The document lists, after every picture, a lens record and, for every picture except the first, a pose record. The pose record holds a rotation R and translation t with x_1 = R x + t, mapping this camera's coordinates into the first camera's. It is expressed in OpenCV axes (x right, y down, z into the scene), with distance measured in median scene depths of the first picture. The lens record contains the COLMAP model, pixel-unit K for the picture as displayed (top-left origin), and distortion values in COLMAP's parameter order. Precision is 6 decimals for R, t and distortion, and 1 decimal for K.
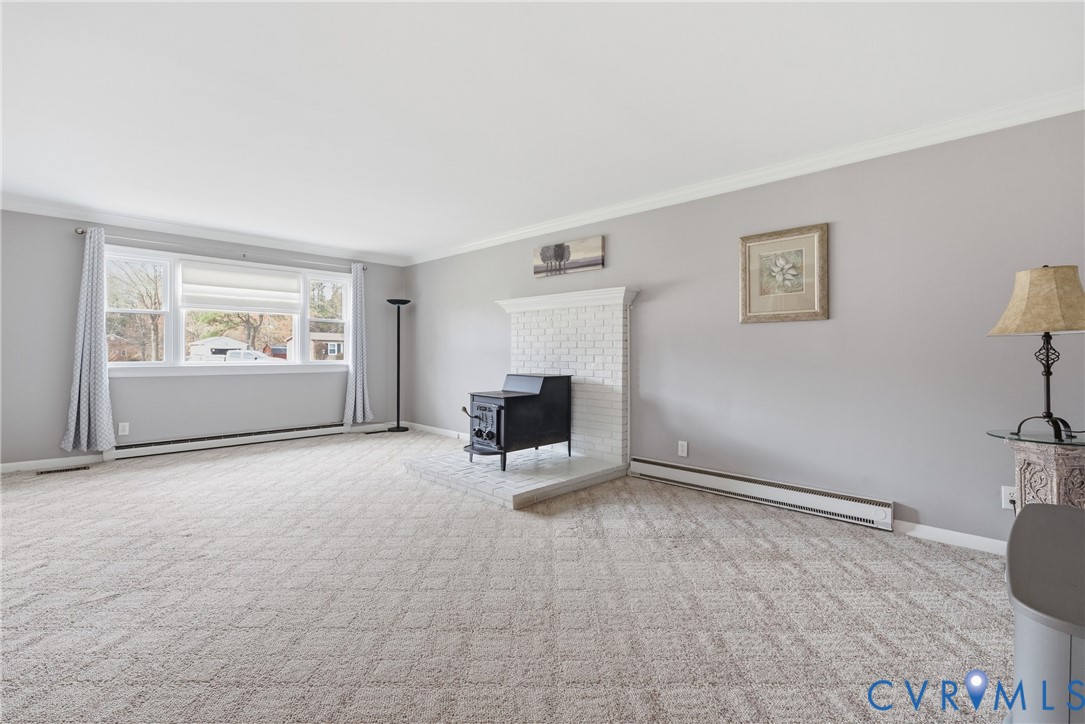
lens RADIAL K [[479.0, 0, 542.5], [0, 479.0, 362.0], [0, 0, 1]] dist [-0.002141, -0.000006]
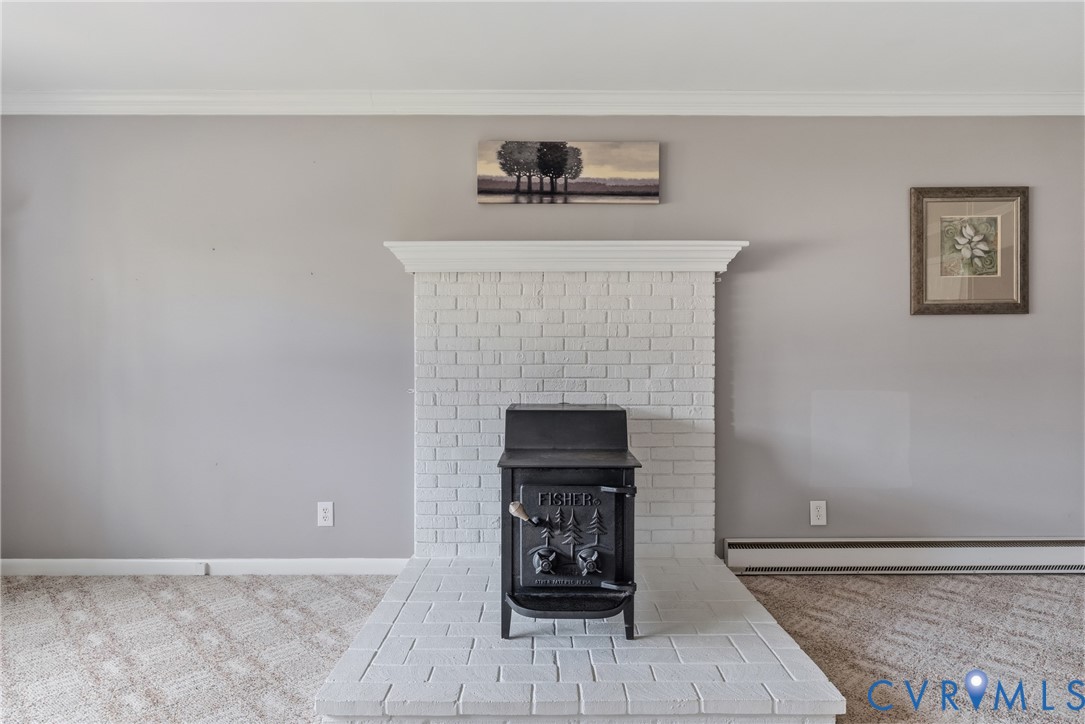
lens RADIAL K [[640.7, 0, 542.5], [0, 640.7, 362.0], [0, 0, 1]] dist [-0.002082, 0.000060]
pose [[0.713602, -0.011243, 0.700461, -0.498765], [0.019371, 0.999806, -0.003686, -0.016975], [-0.700284, 0.016200, 0.713681, 0.603527]]
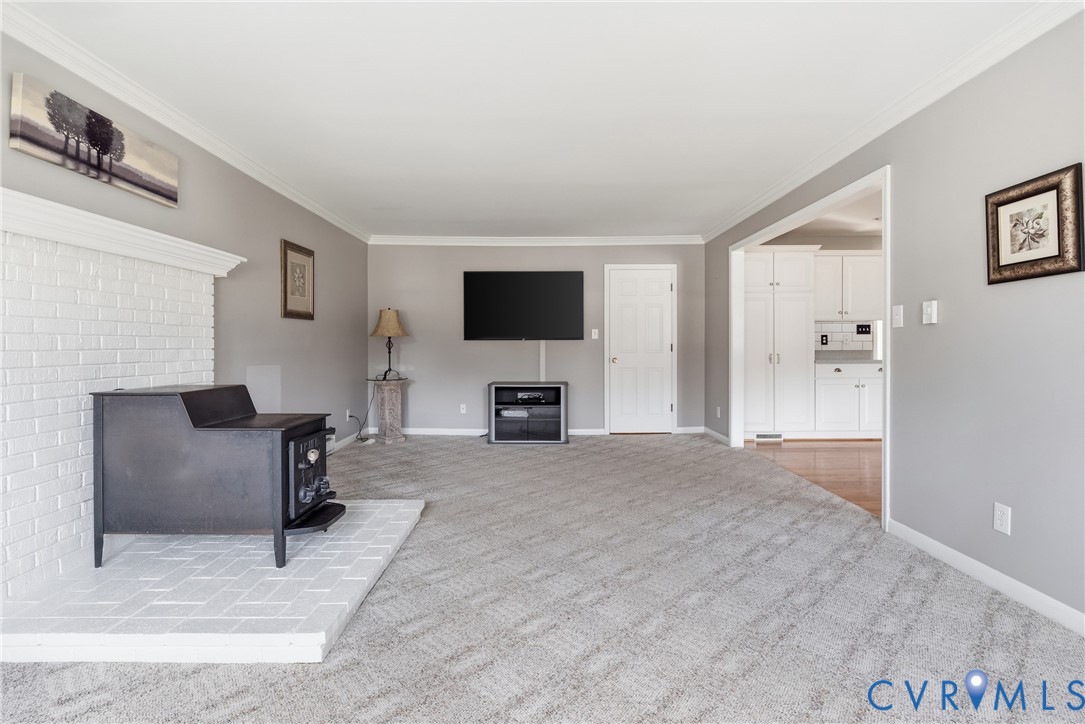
lens RADIAL K [[533.5, 0, 543.0], [0, 533.5, 350.5], [0, 0, 1]] dist [-0.000622, -0.000006]
pose [[-0.703423, -0.011506, 0.710678, -0.730806], [0.011989, 0.999535, 0.028049, -0.026887], [-0.710670, 0.028251, -0.702958, 1.202291]]
